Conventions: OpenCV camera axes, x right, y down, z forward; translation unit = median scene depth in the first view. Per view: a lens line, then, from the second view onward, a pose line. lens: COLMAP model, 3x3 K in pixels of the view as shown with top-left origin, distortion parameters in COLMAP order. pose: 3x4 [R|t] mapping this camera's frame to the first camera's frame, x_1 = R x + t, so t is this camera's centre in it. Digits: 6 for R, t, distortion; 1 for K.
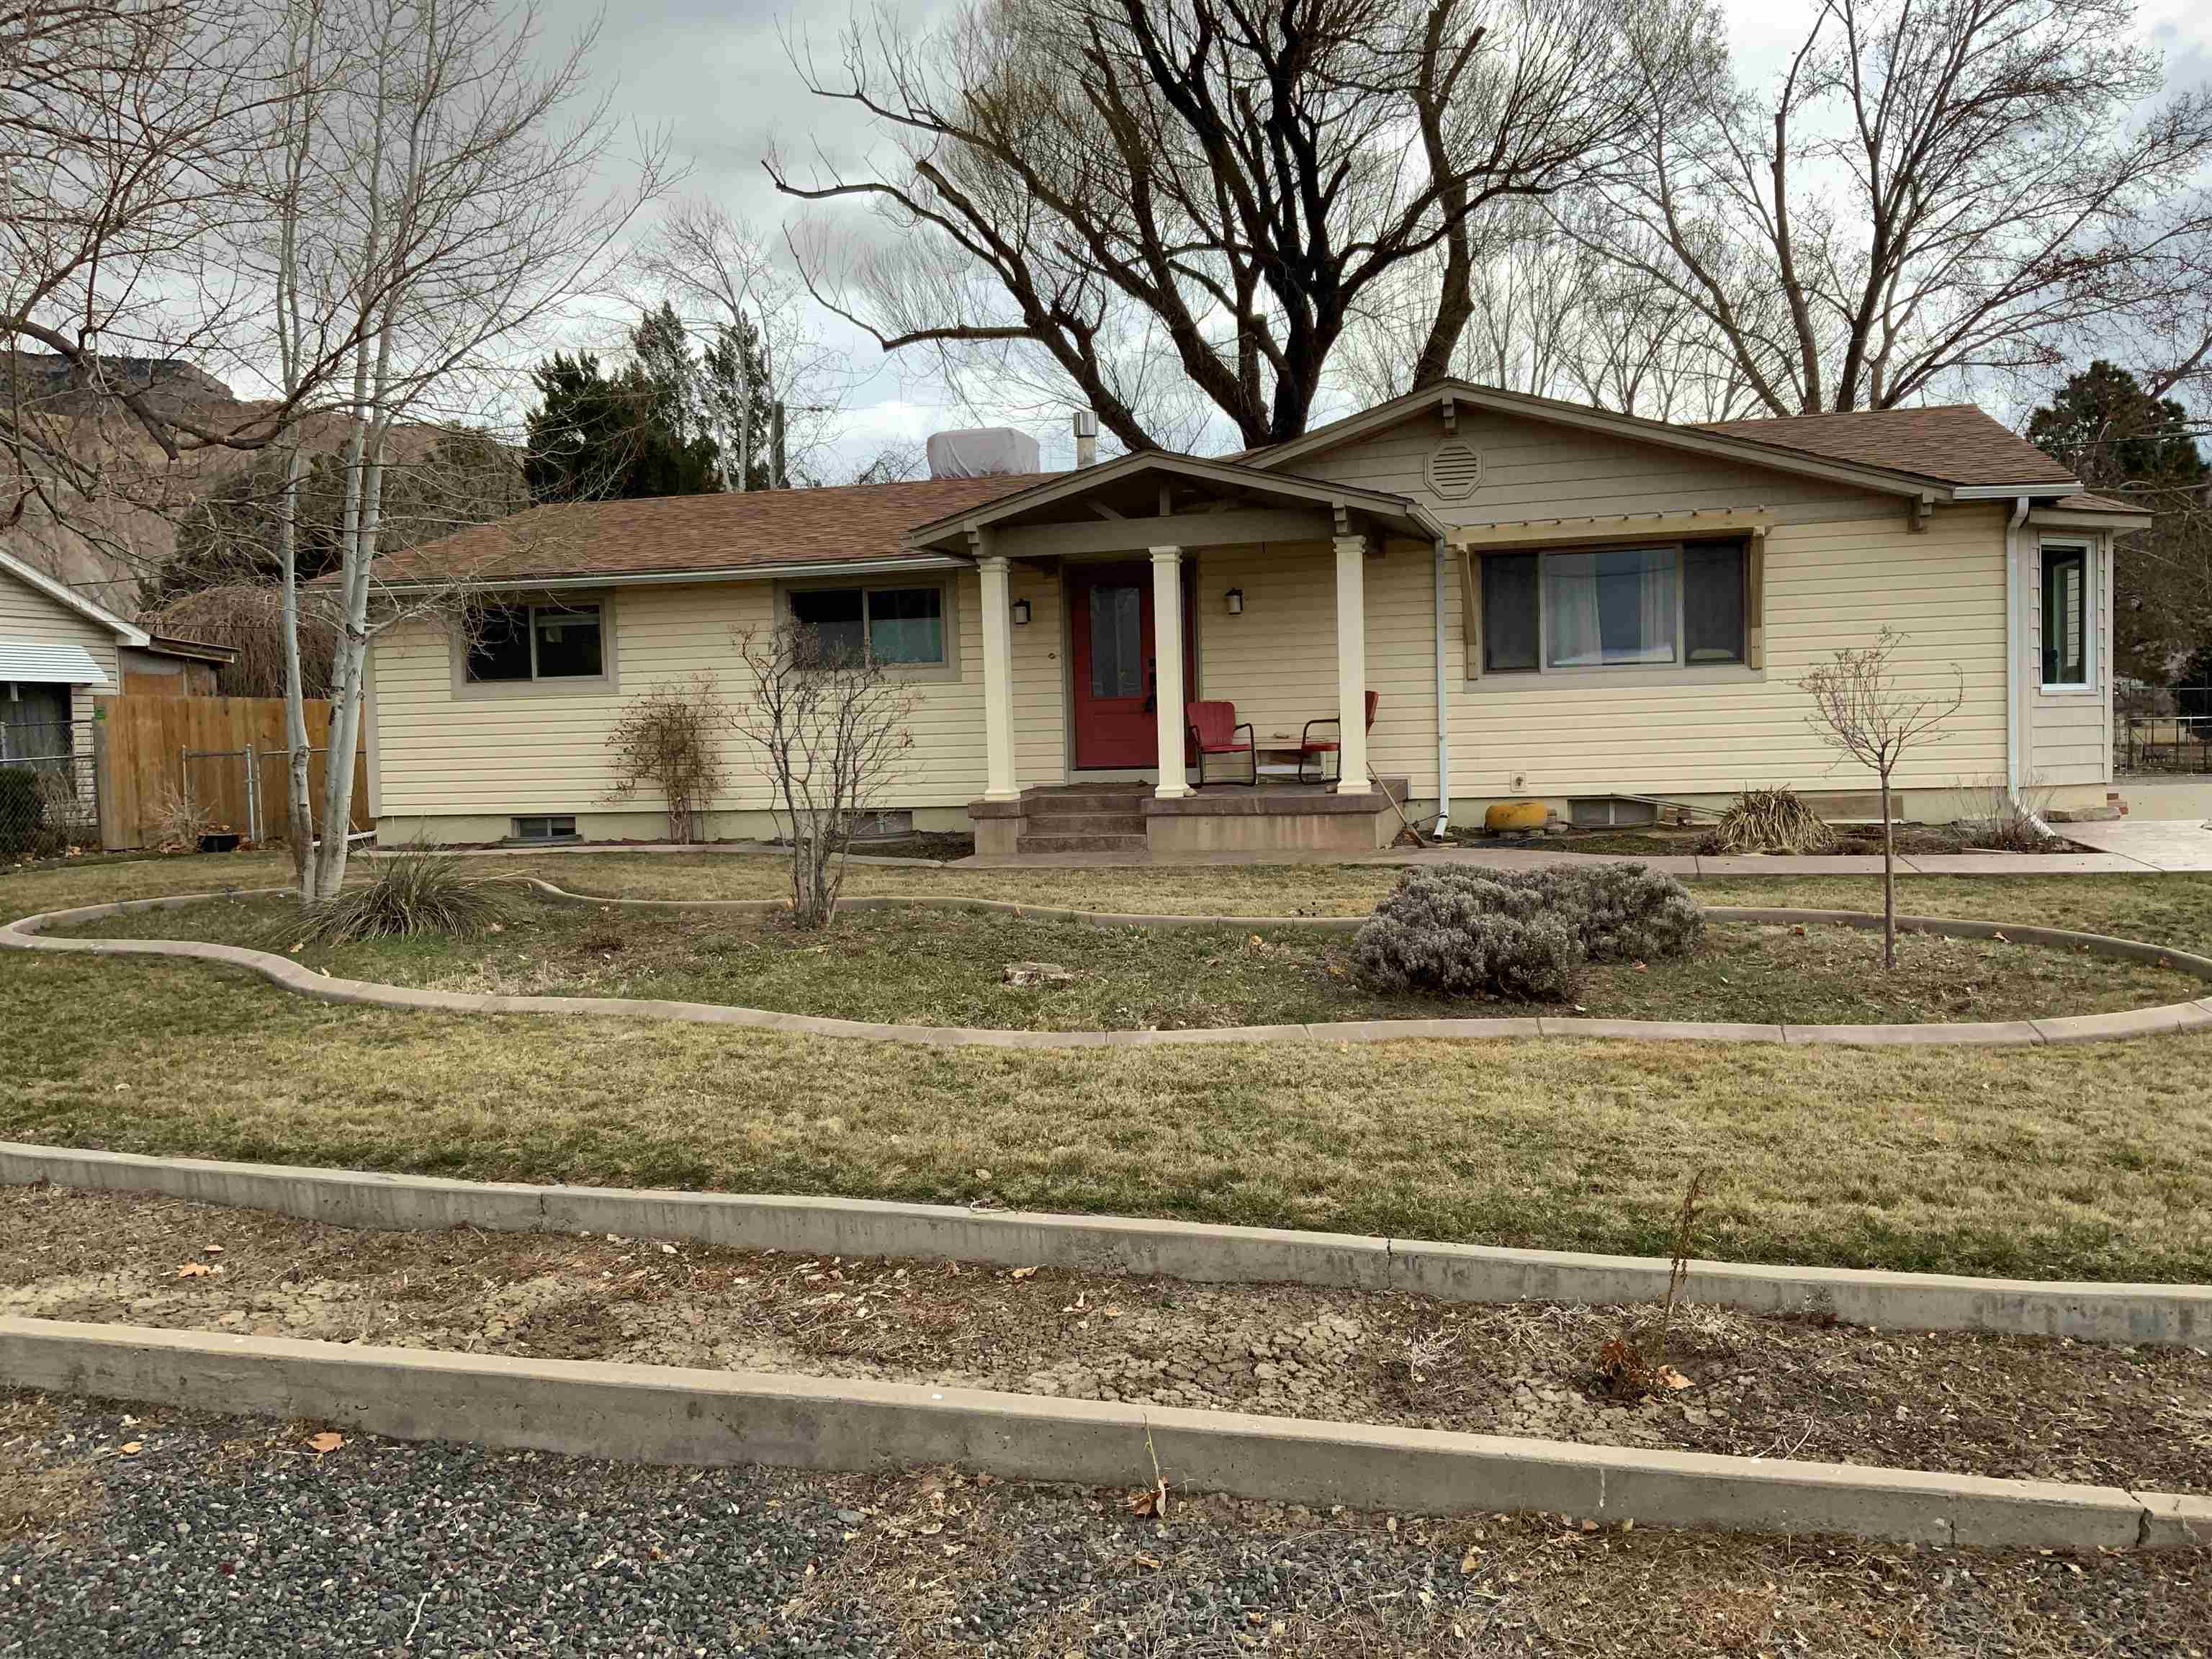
lens RADIAL K [[1840.1, 0, 1104.3], [0, 1840.1, 821.7], [0, 0, 1]] dist [0.092607, -0.164048]
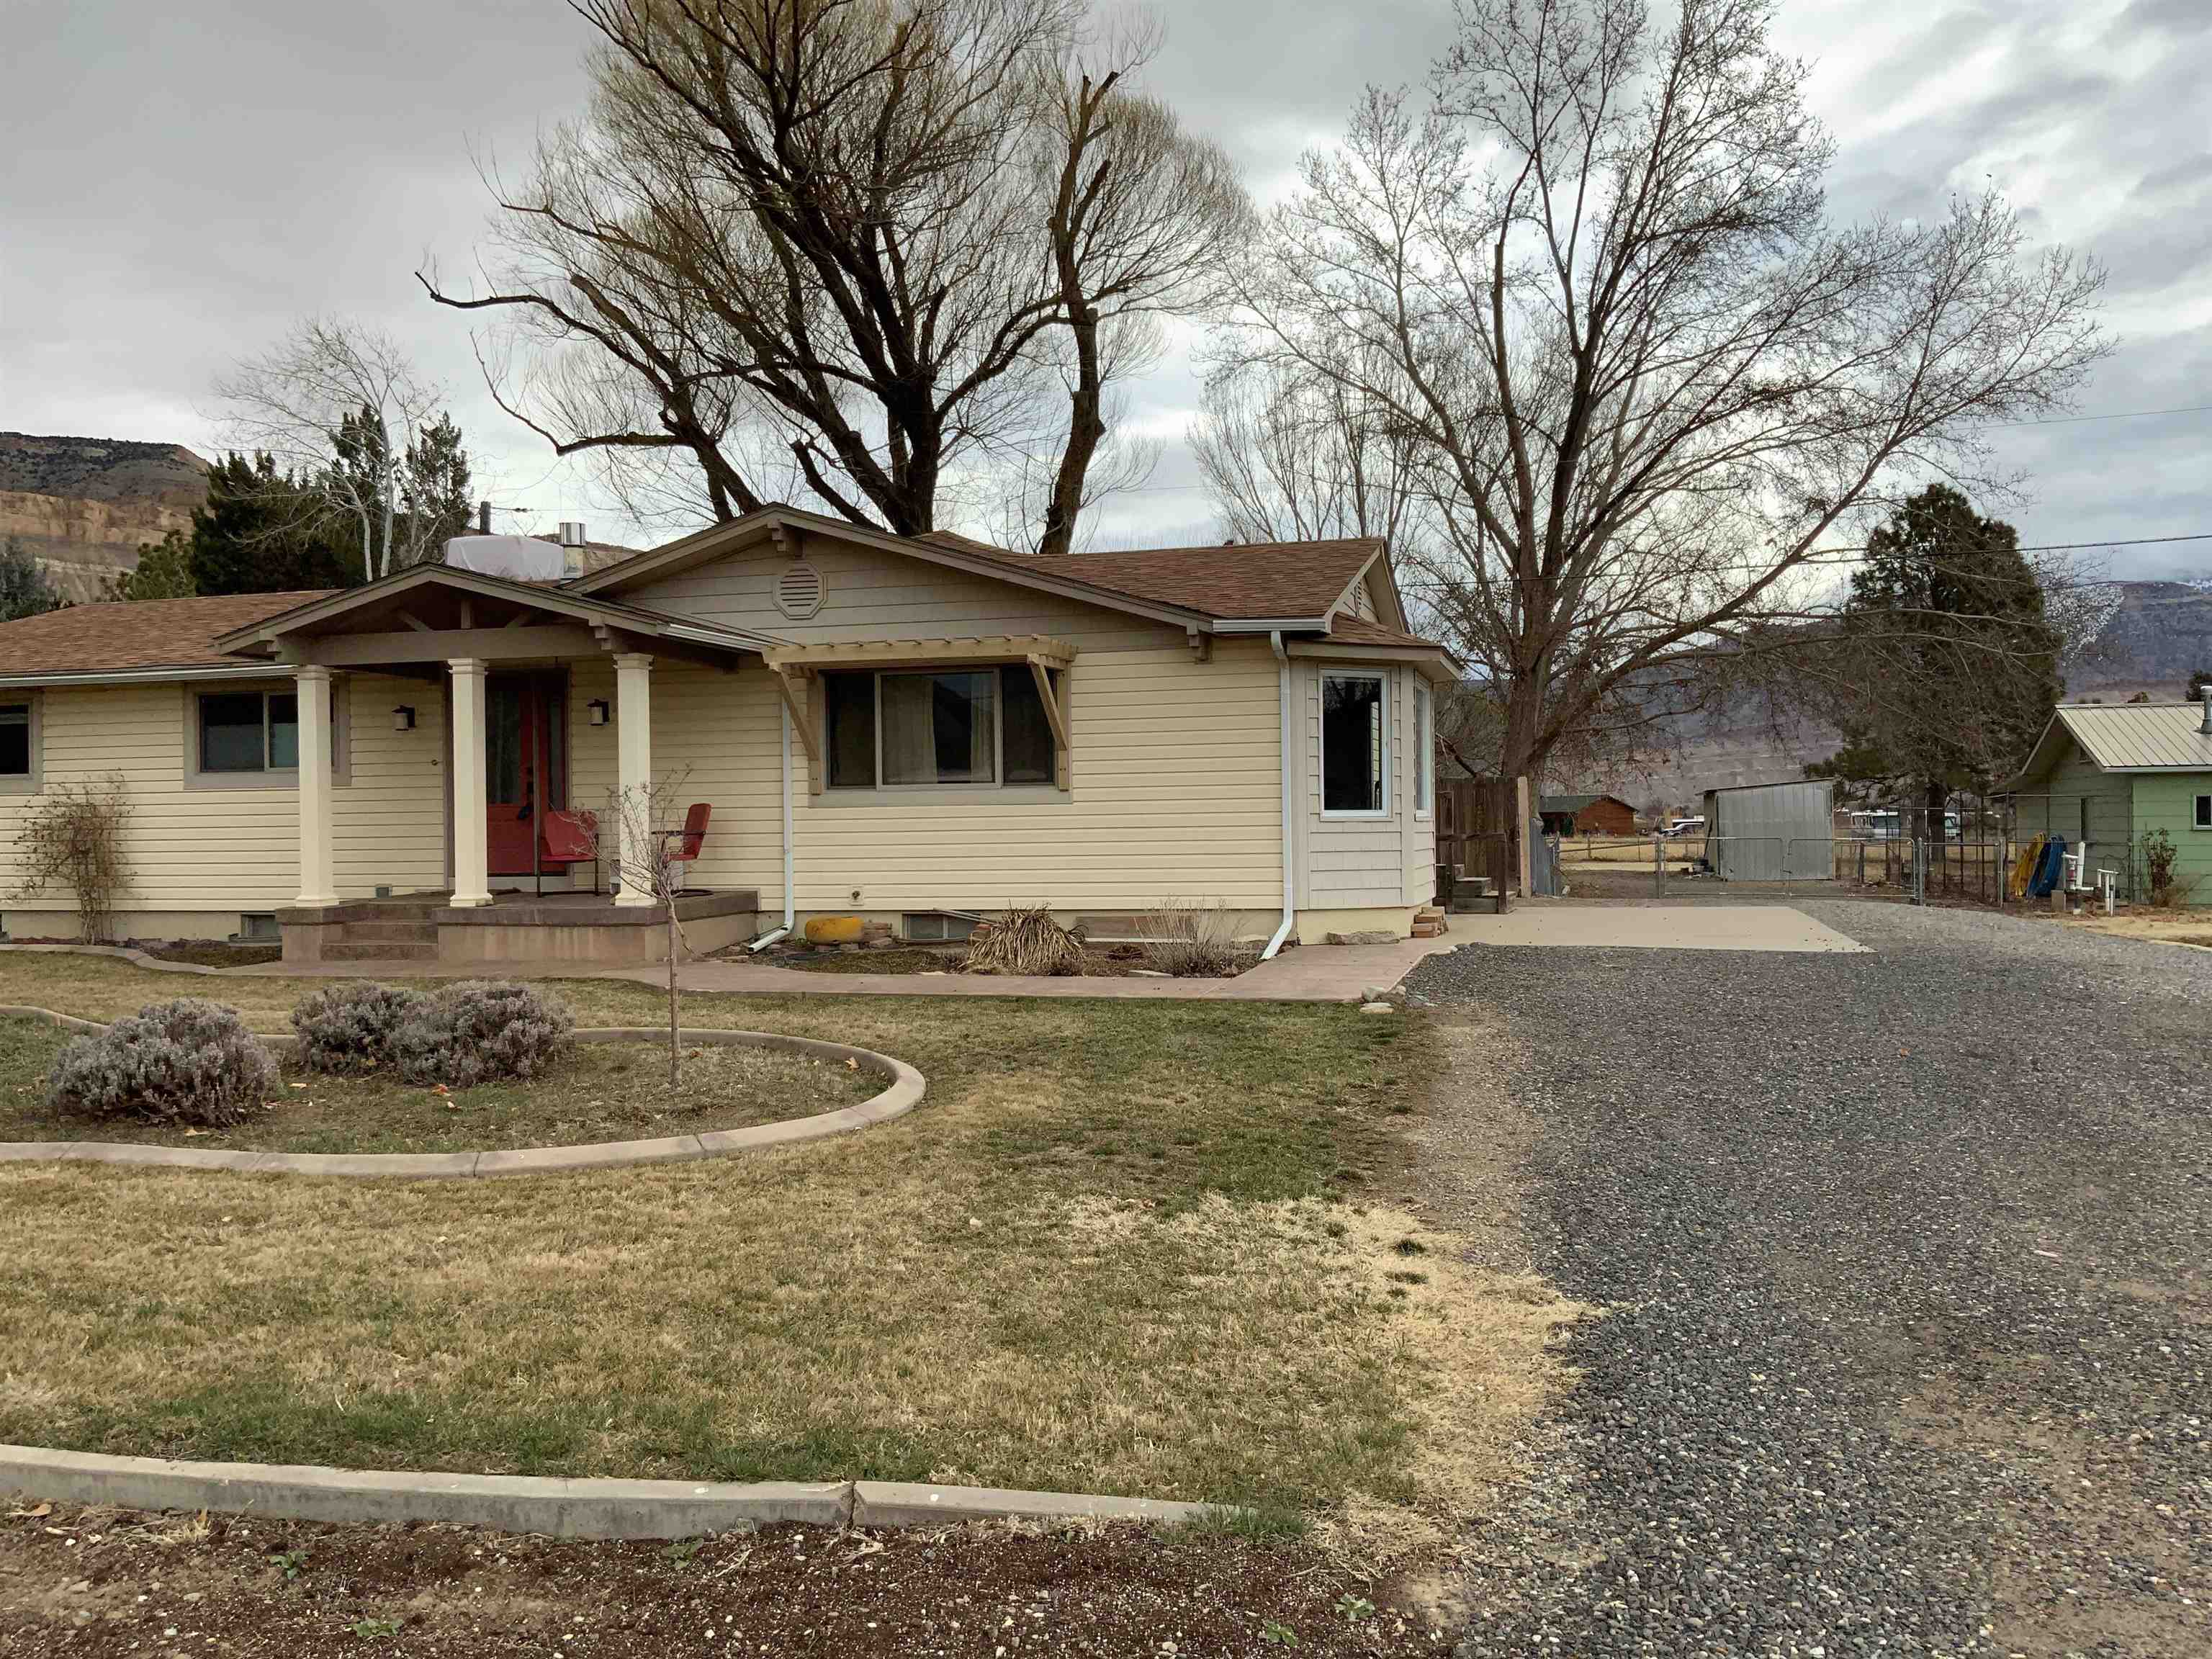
lens RADIAL K [[1840.1, 0, 1093.0], [0, 1840.1, 818.9], [0, 0, 1]] dist [0.092607, -0.164048]
pose [[0.999844, 0.017348, 0.003373, 0.344490], [-0.017144, 0.998428, -0.053360, -0.011640], [-0.004293, 0.053294, 0.998570, -0.016078]]
